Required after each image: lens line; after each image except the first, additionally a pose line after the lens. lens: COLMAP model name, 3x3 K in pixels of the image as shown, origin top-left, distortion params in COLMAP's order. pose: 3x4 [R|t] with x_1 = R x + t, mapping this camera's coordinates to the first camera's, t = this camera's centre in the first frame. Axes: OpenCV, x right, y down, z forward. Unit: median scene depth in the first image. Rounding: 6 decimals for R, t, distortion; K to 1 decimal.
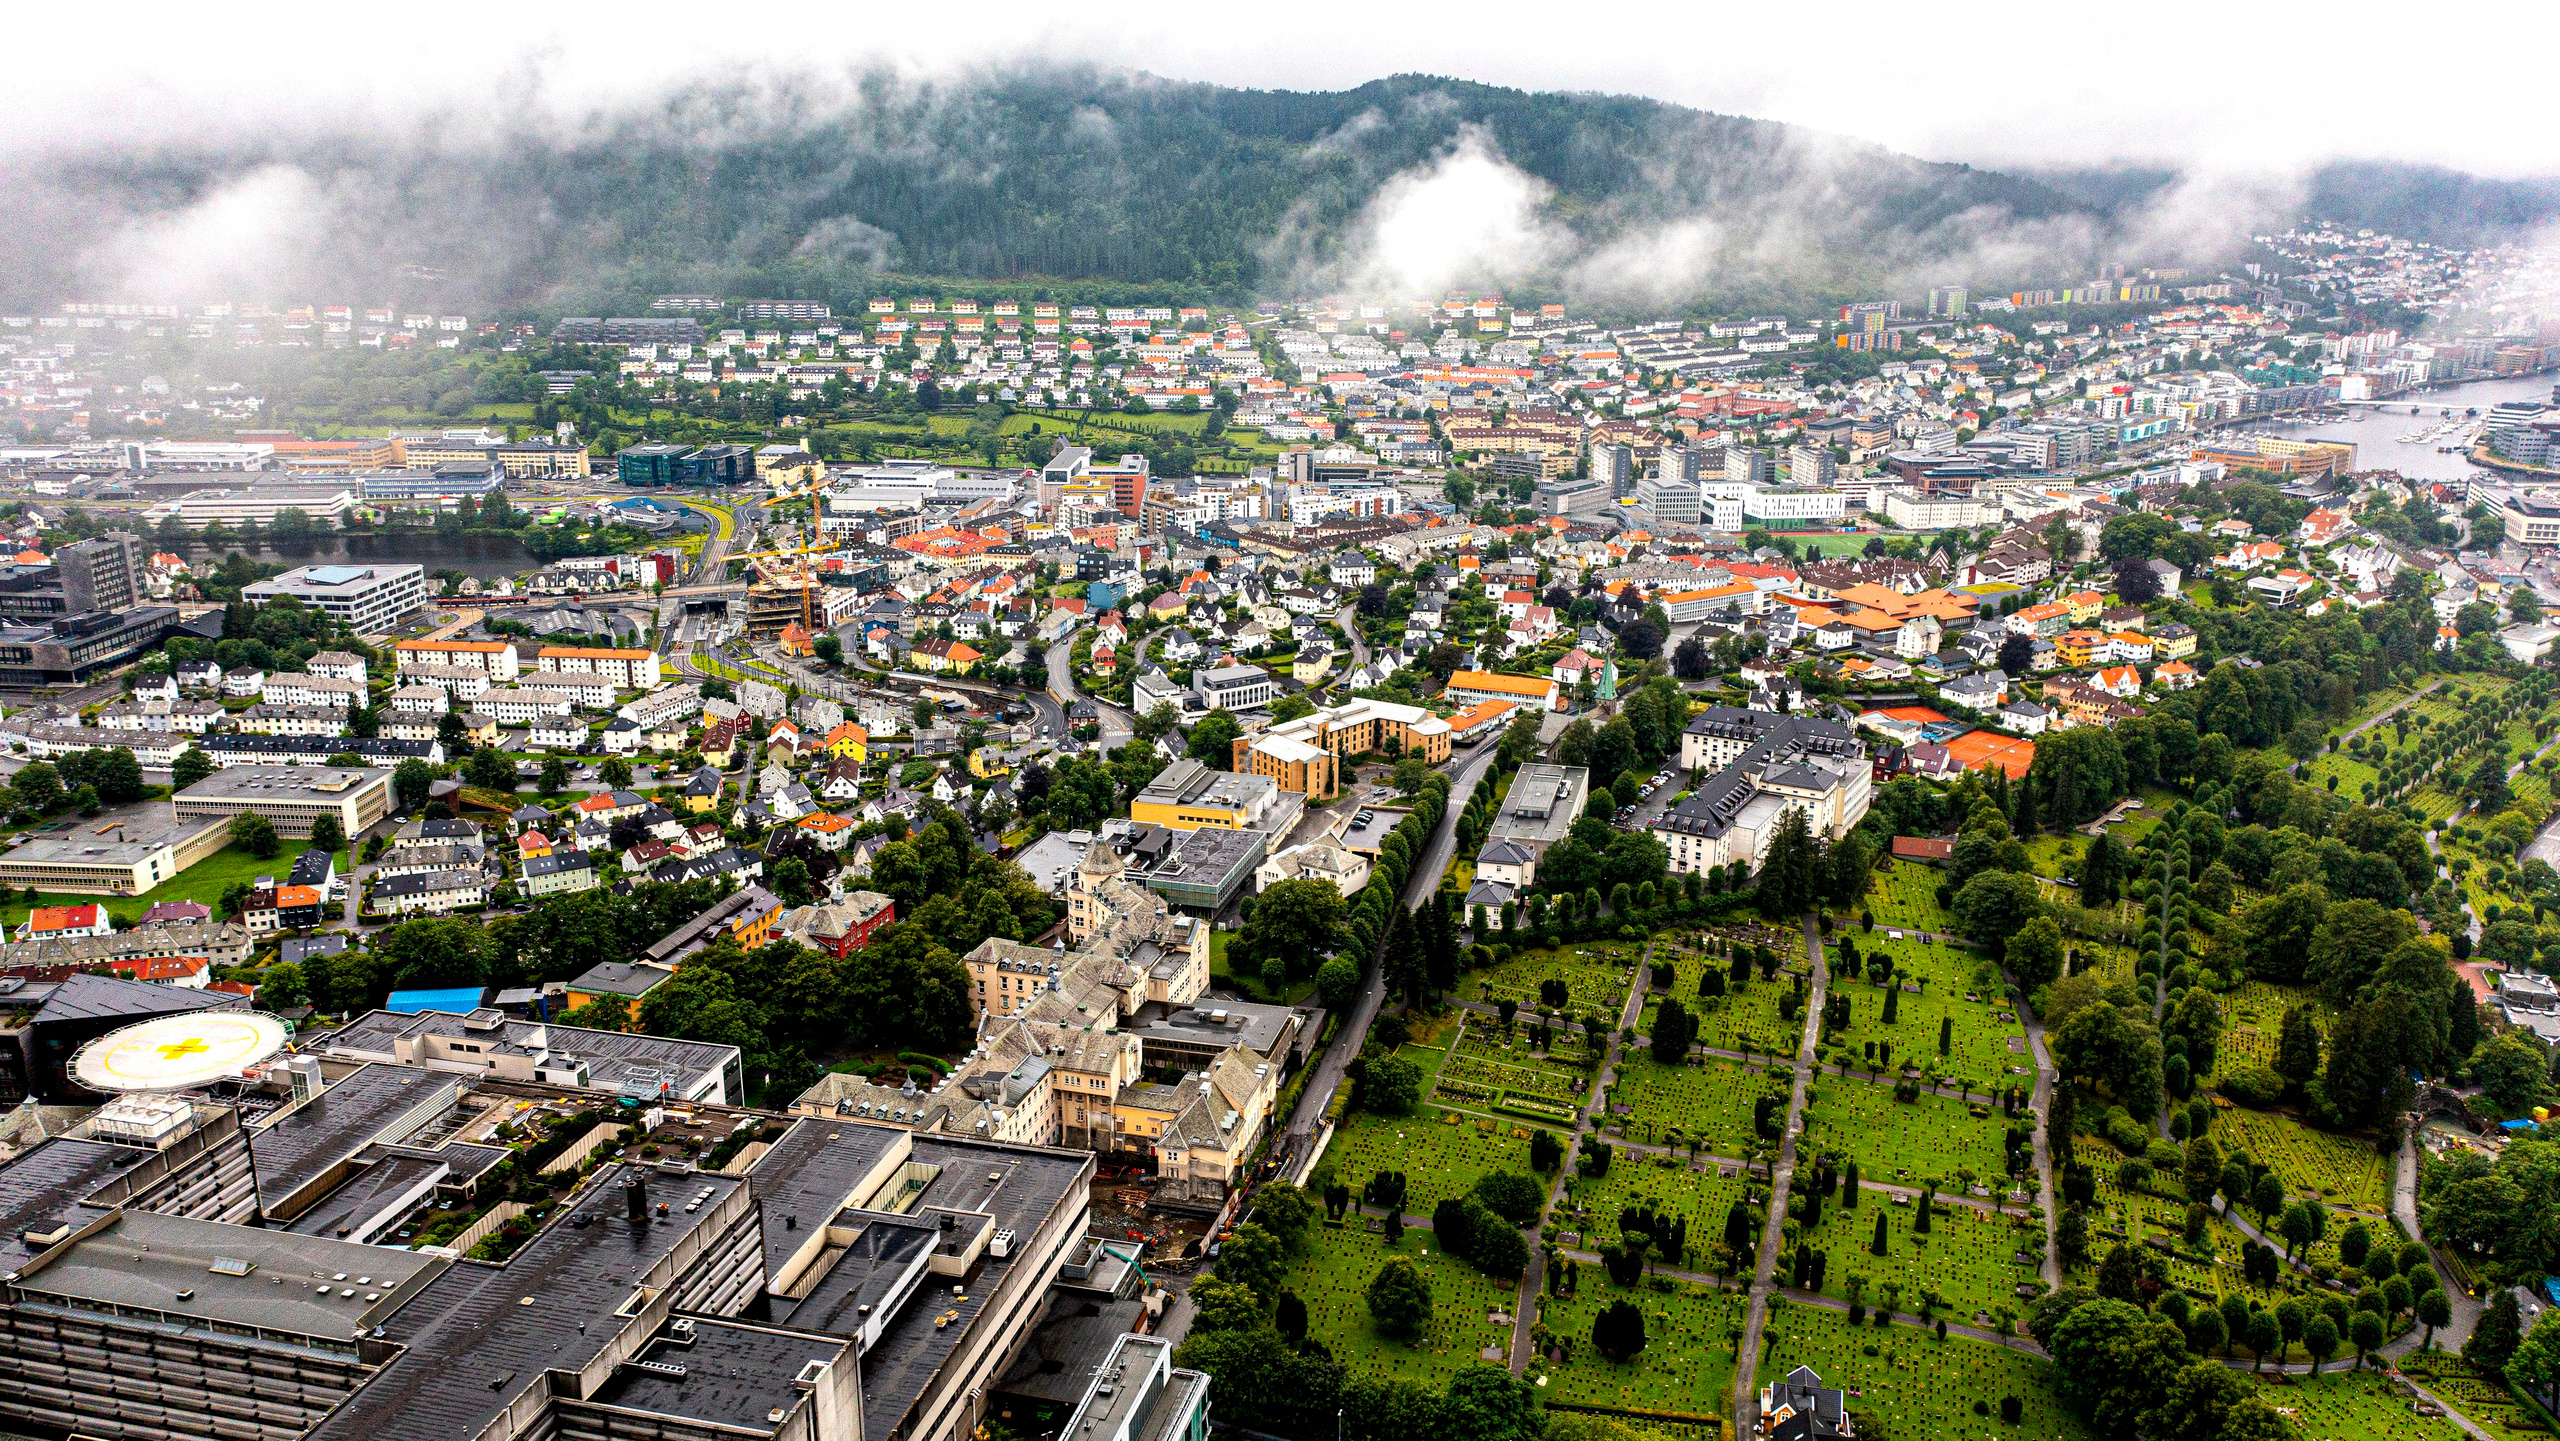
lens RADIAL K [[2038.8, 0, 1265.3], [0, 2038.8, 788.4], [0, 0, 1]] dist [0.001749, 0.005084]
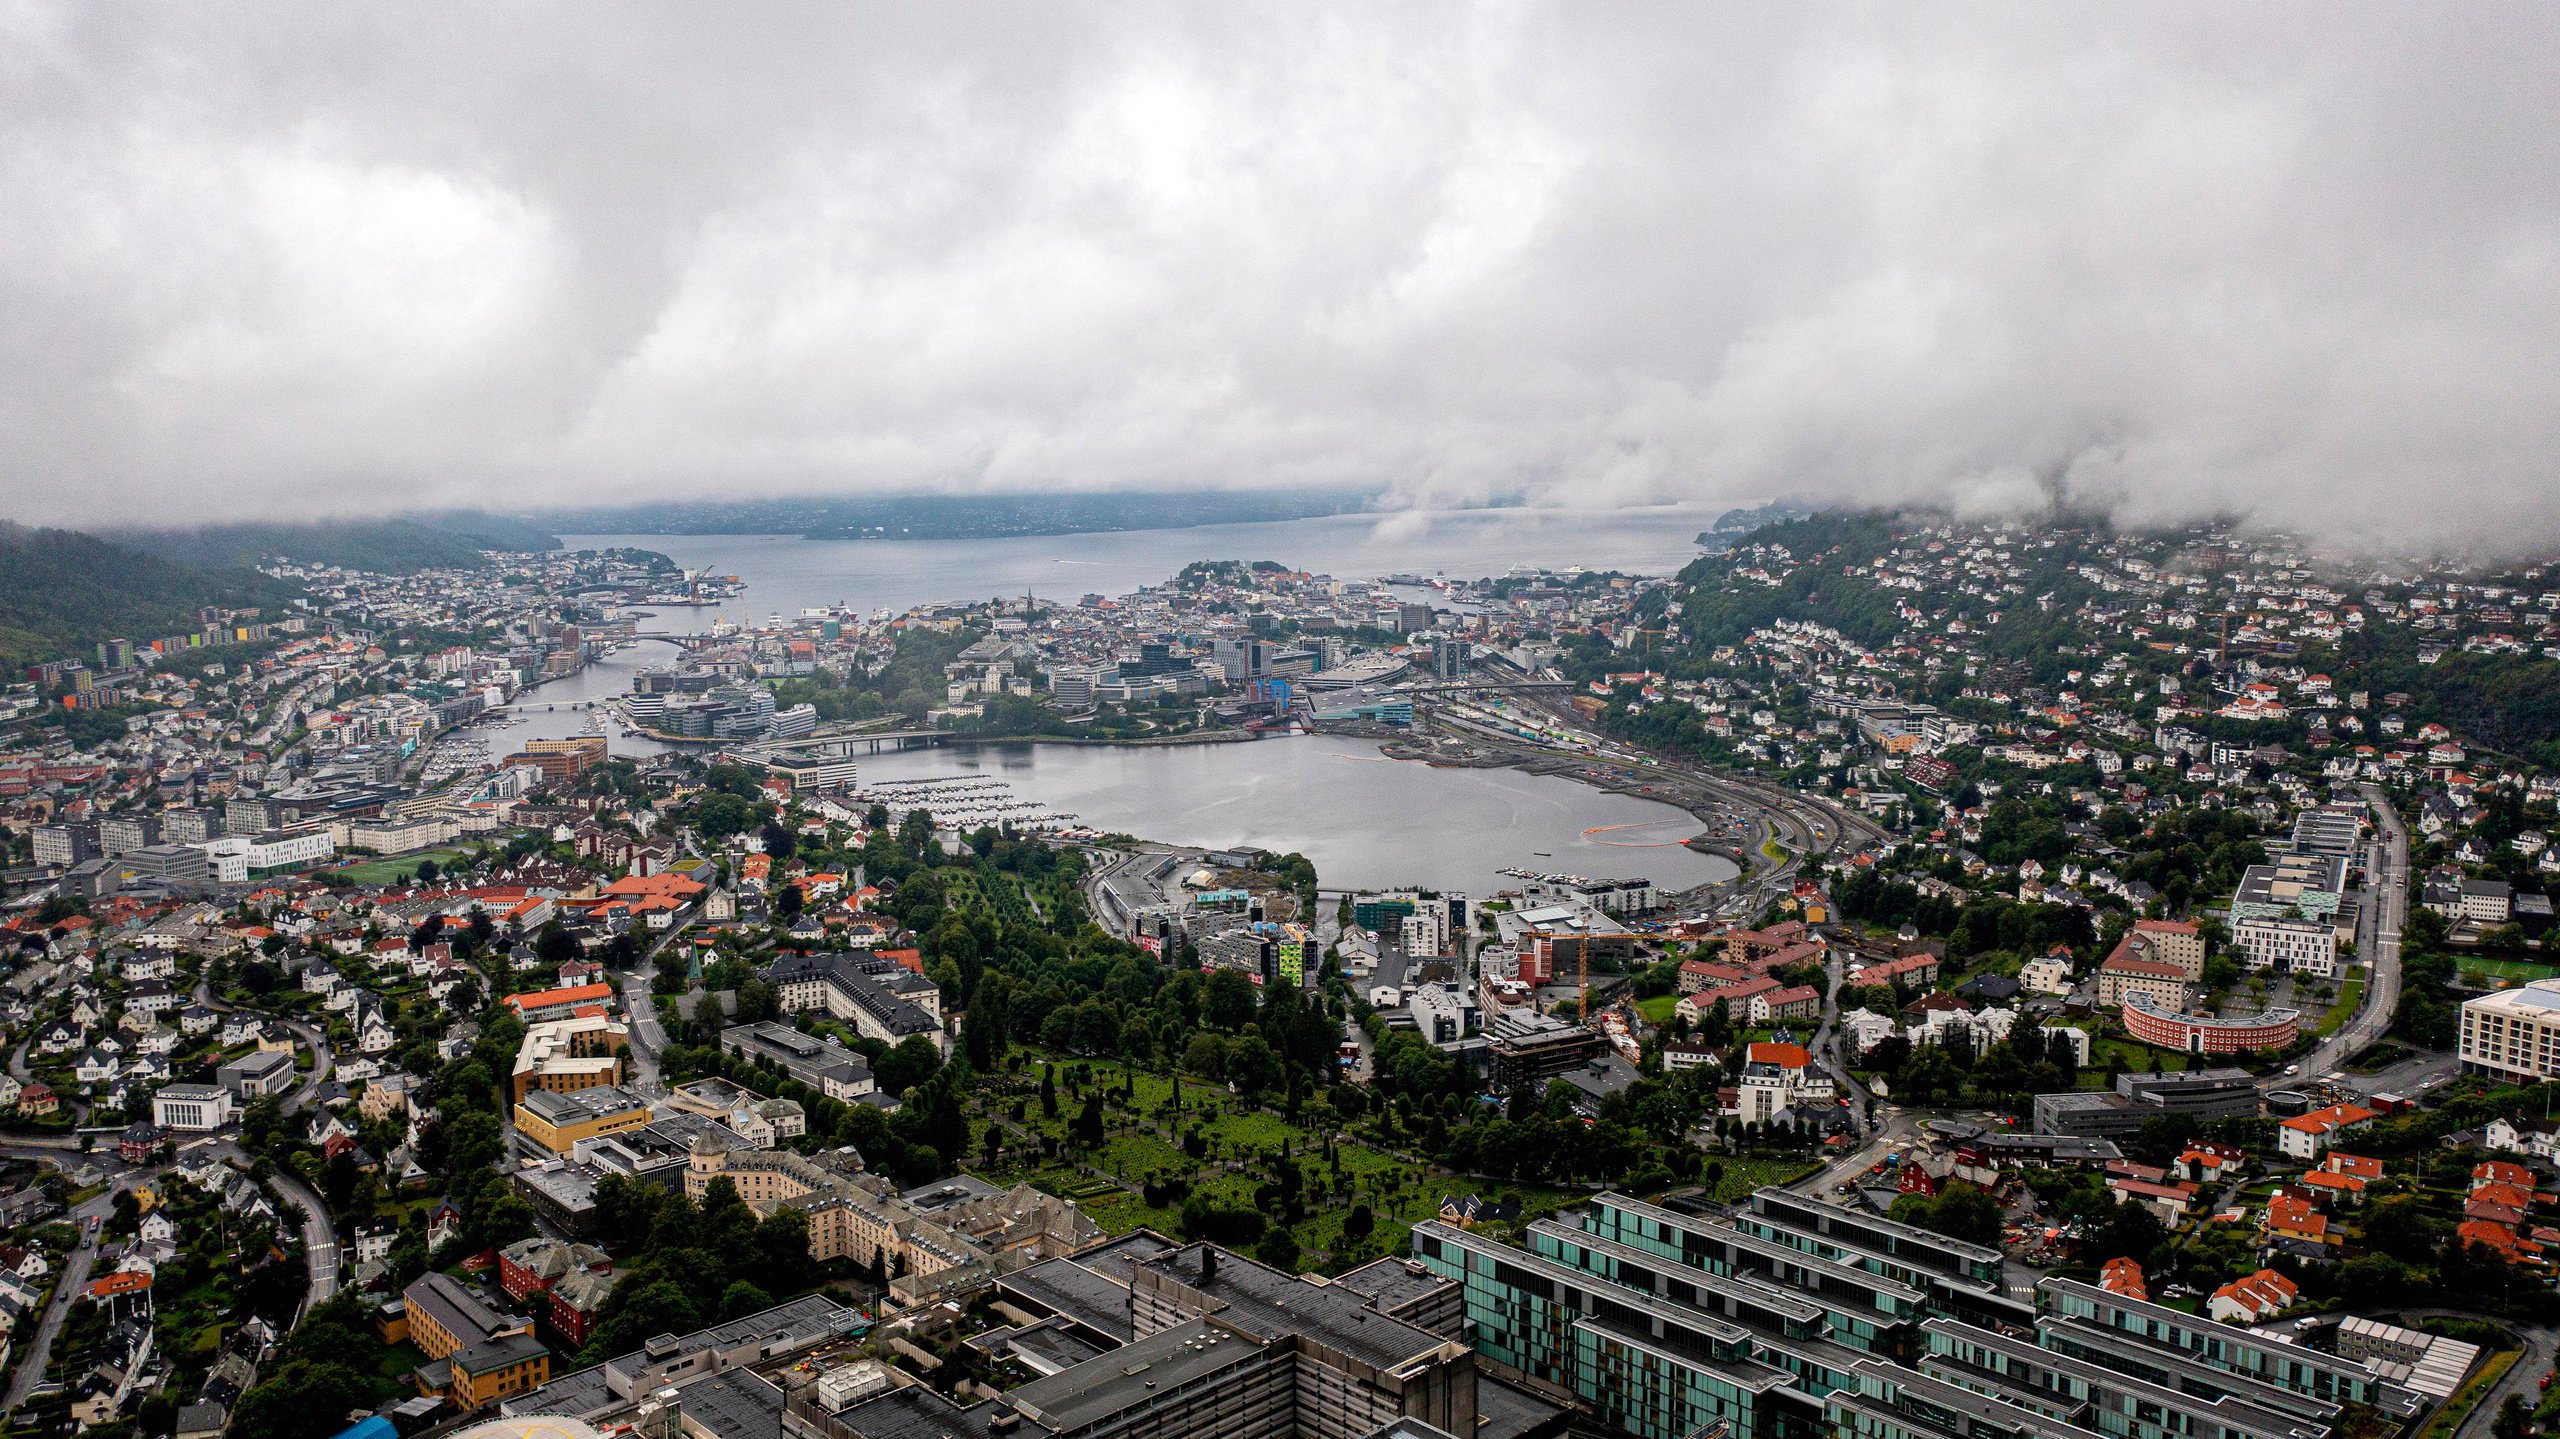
lens RADIAL K [[2035.4, 0, 1276.2], [0, 2035.4, 719.7], [0, 0, 1]] dist [-0.002565, 0.009314]
pose [[0.527986, -0.112374, 0.841785, -0.483916], [0.264584, 0.963641, -0.037312, -0.040210], [-0.806986, 0.242423, 0.538521, 0.002775]]
